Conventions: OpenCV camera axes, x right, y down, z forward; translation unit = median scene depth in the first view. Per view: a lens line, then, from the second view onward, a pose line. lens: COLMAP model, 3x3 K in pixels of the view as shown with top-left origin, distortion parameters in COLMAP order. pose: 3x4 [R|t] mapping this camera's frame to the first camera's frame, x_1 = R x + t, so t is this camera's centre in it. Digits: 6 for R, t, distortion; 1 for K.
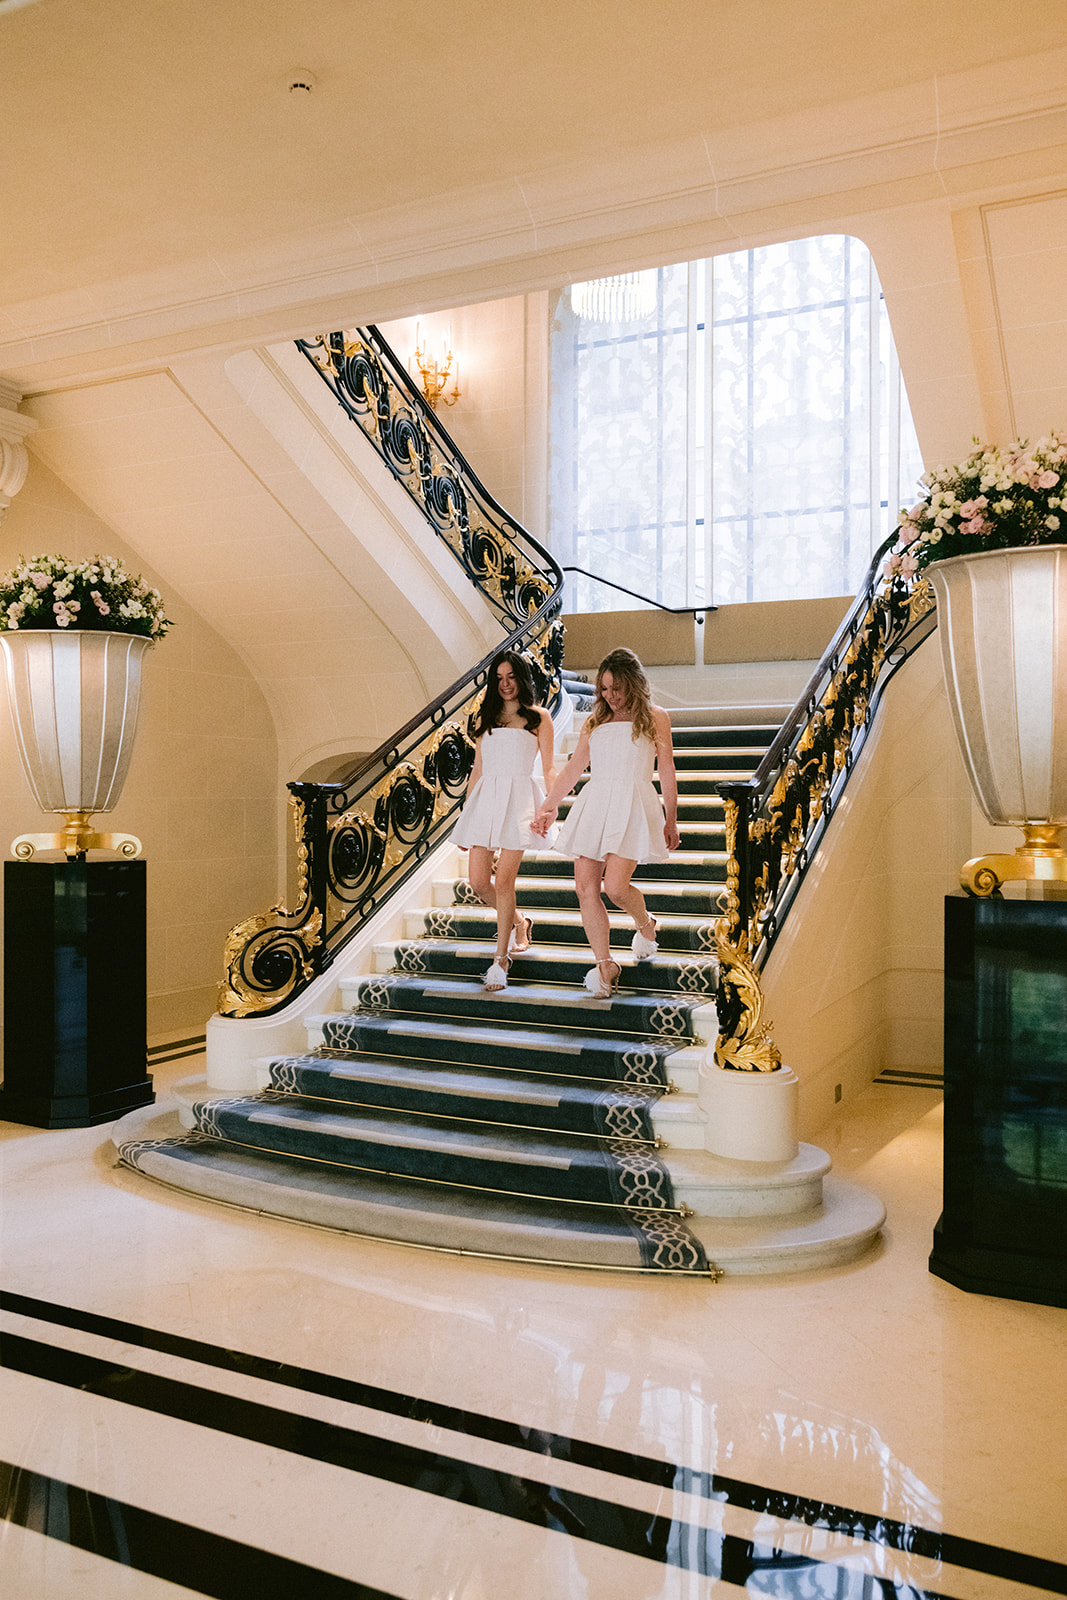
lens RADIAL K [[1197.7, 0, 533.5], [0, 1197.7, 800.0], [0, 0, 1]] dist [-0.001684, -0.000403]
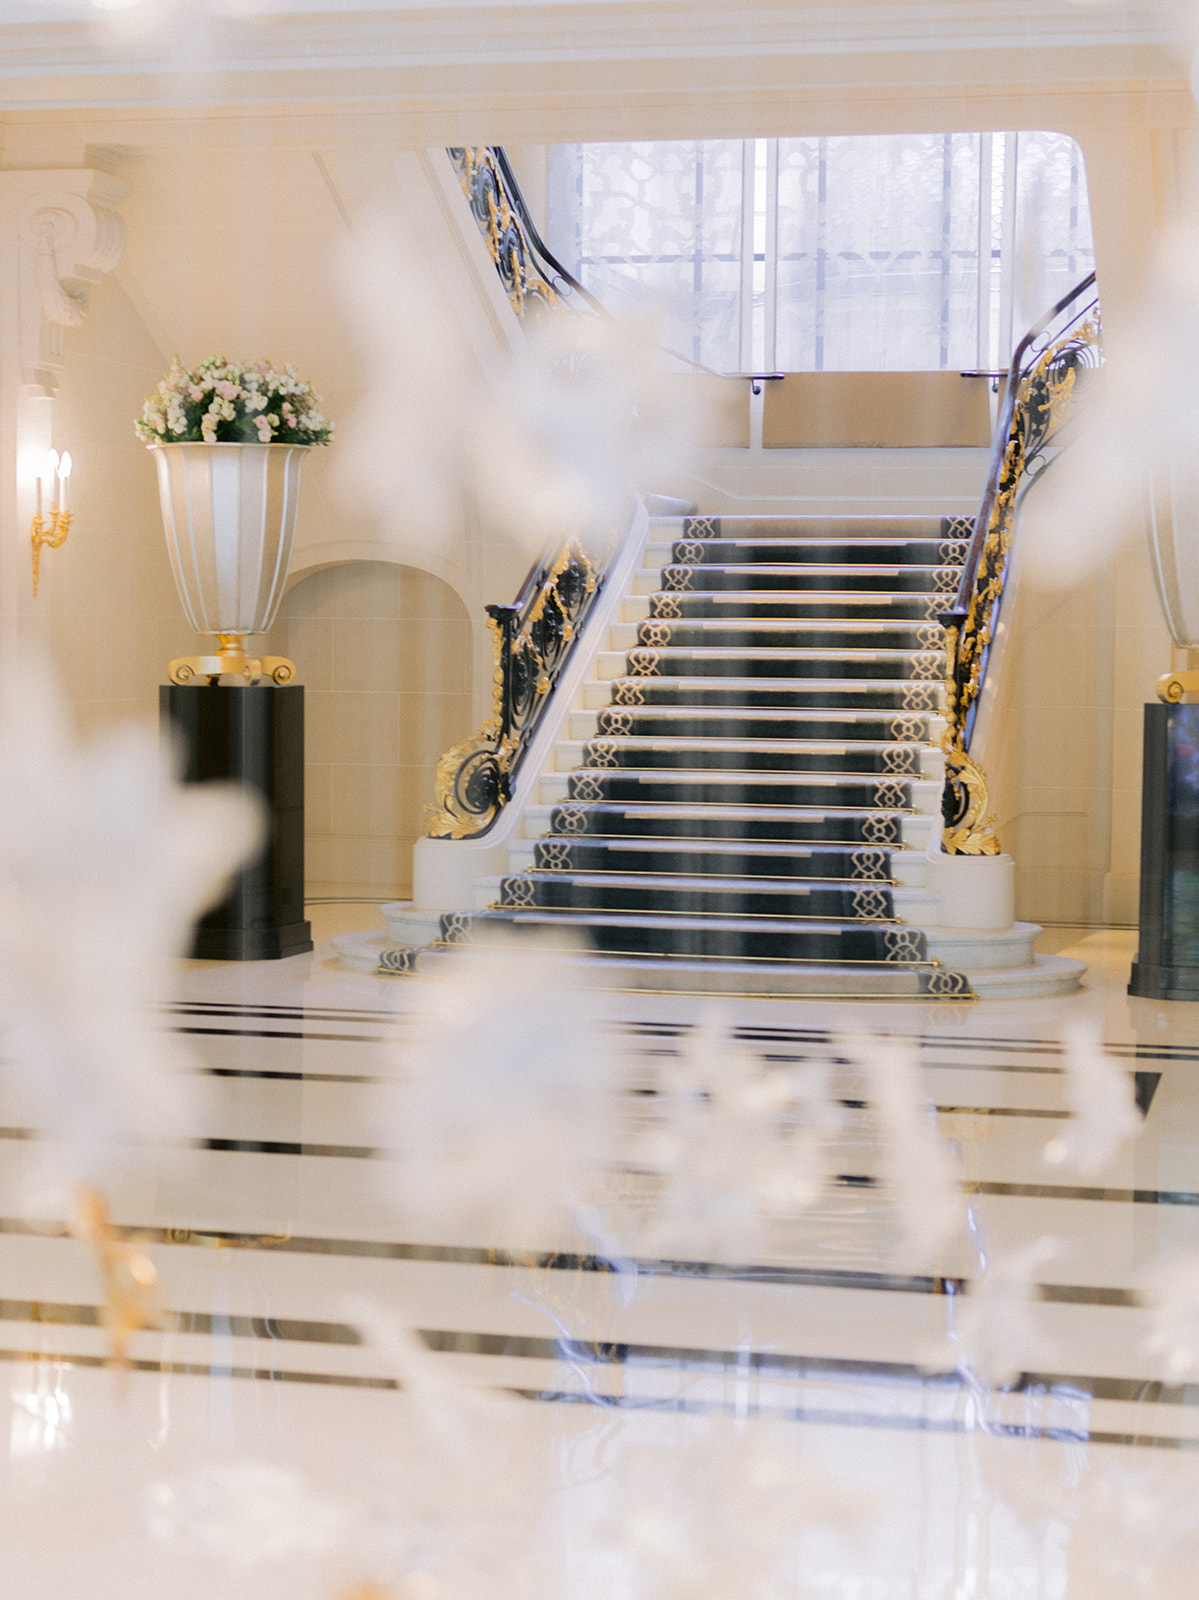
lens RADIAL K [[2530.0, 0, 599.5], [0, 2530.0, 800.0], [0, 0, 1]] dist [-0.017663, -0.003178]
pose [[0.977027, -0.007874, 0.212971, -0.578140], [-0.007382, 0.997467, 0.070741, -0.002502], [-0.212989, -0.070688, 0.974494, -1.092841]]
